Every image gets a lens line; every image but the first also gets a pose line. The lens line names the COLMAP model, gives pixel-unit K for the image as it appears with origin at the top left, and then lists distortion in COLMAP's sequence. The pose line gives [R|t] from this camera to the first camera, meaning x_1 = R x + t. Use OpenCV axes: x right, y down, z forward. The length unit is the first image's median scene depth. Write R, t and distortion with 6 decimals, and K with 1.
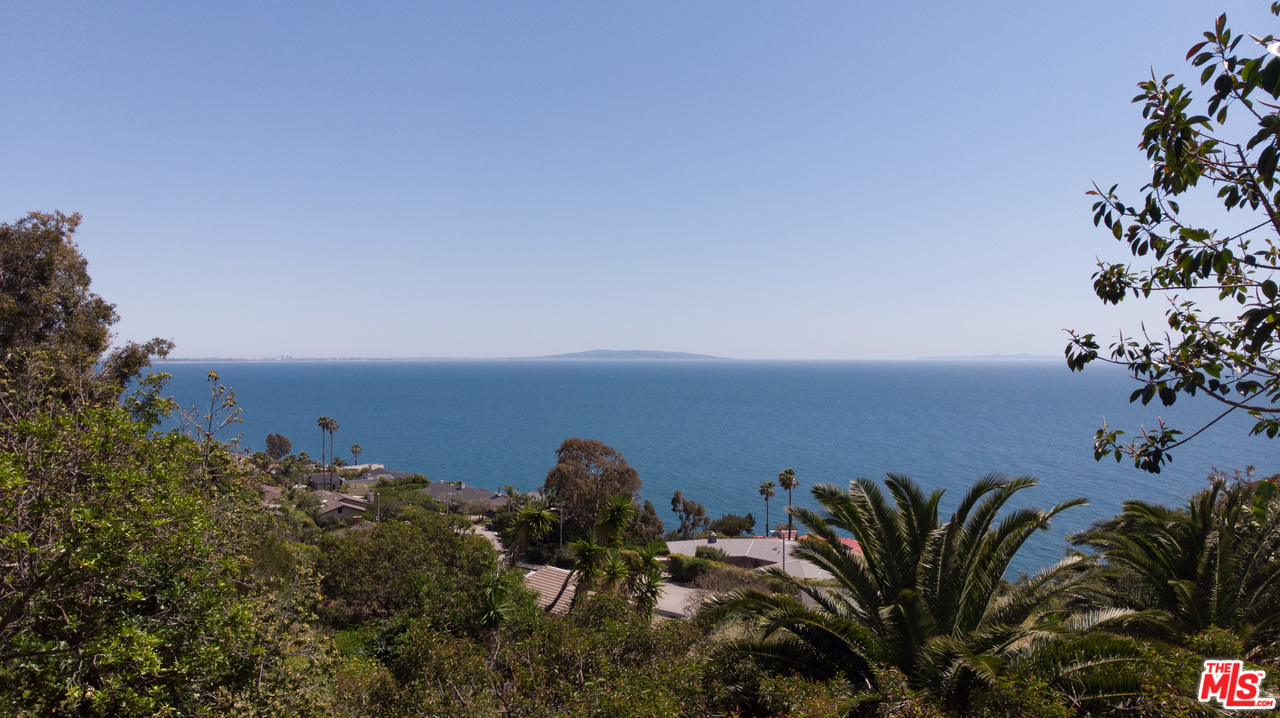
lens RADIAL K [[938.8, 0, 634.9], [0, 938.8, 363.9], [0, 0, 1]] dist [0.009162, 0.002843]
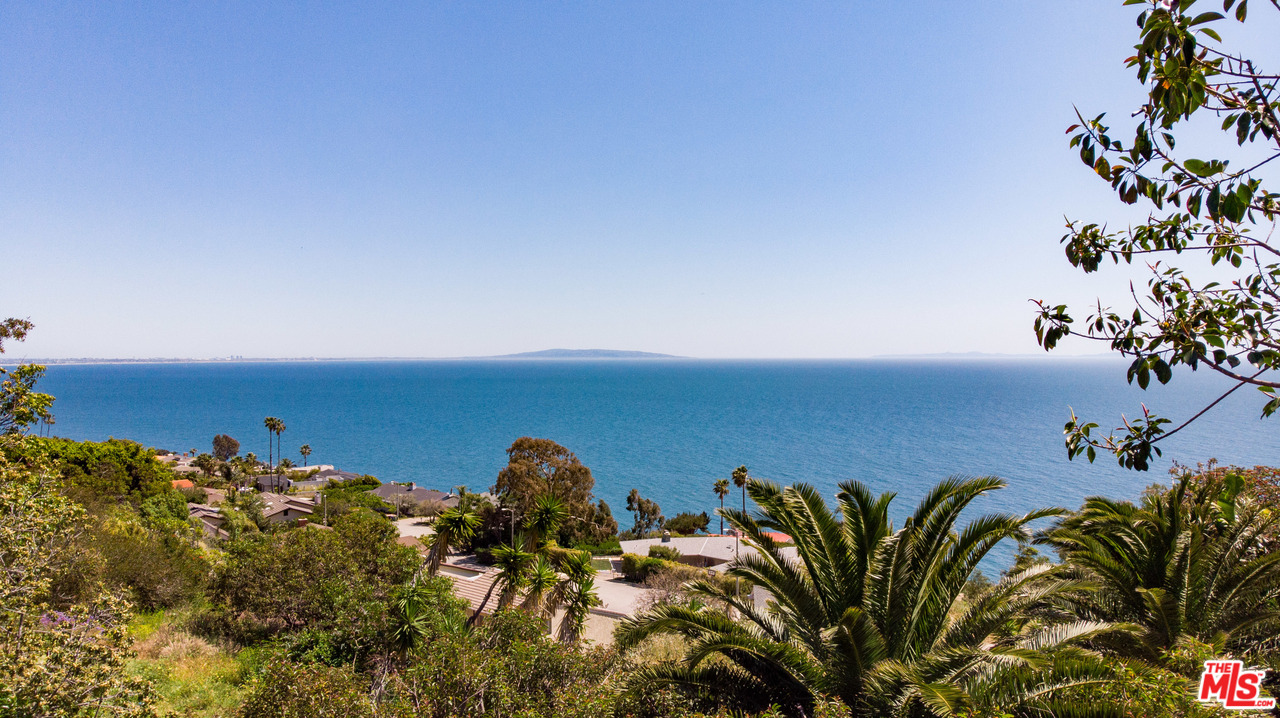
lens RADIAL K [[922.9, 0, 639.2], [0, 922.9, 375.5], [0, 0, 1]] dist [-0.005123, -0.003279]
pose [[0.998964, -0.003683, 0.045349, 0.042552], [0.003162, 0.999928, 0.011559, 0.014480], [-0.045388, -0.011404, 0.998904, 0.124387]]
